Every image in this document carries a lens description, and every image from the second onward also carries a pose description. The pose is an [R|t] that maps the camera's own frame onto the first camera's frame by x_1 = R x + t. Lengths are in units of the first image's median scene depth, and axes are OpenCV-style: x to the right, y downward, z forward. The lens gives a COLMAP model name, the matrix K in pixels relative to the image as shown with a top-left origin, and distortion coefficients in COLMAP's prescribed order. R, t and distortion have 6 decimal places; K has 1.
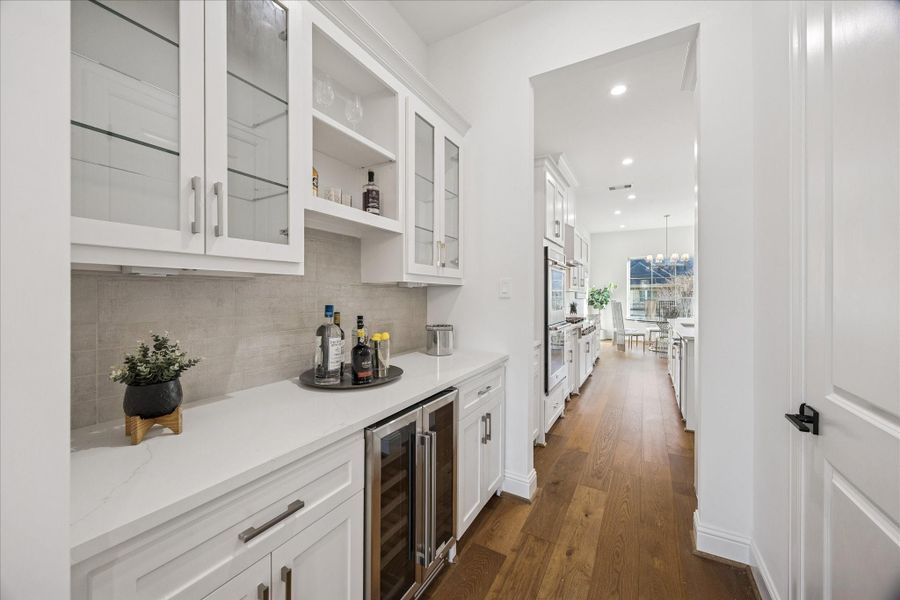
lens RADIAL K [[348.3, 0, 450.7], [0, 348.3, 297.9], [0, 0, 1]] dist [0.000331, 0.000042]
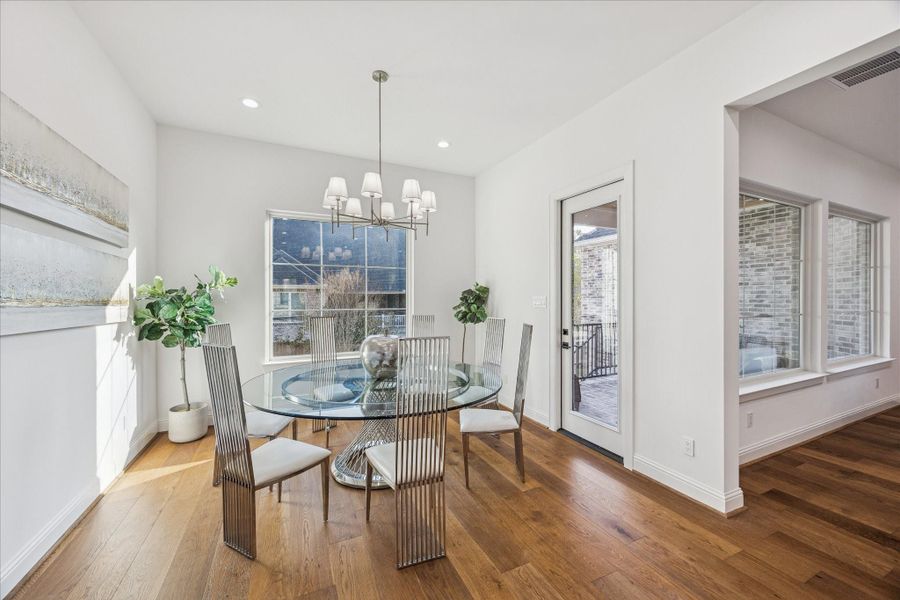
lens RADIAL K [[348.3, 0, 450.7], [0, 348.3, 297.9], [0, 0, 1]] dist [0.000331, 0.000042]
pose [[0.577385, -0.001989, 0.816470, 0.310640], [0.005845, 0.999981, -0.001697, -0.014153], [-0.816451, 0.005752, 0.577386, 0.611466]]
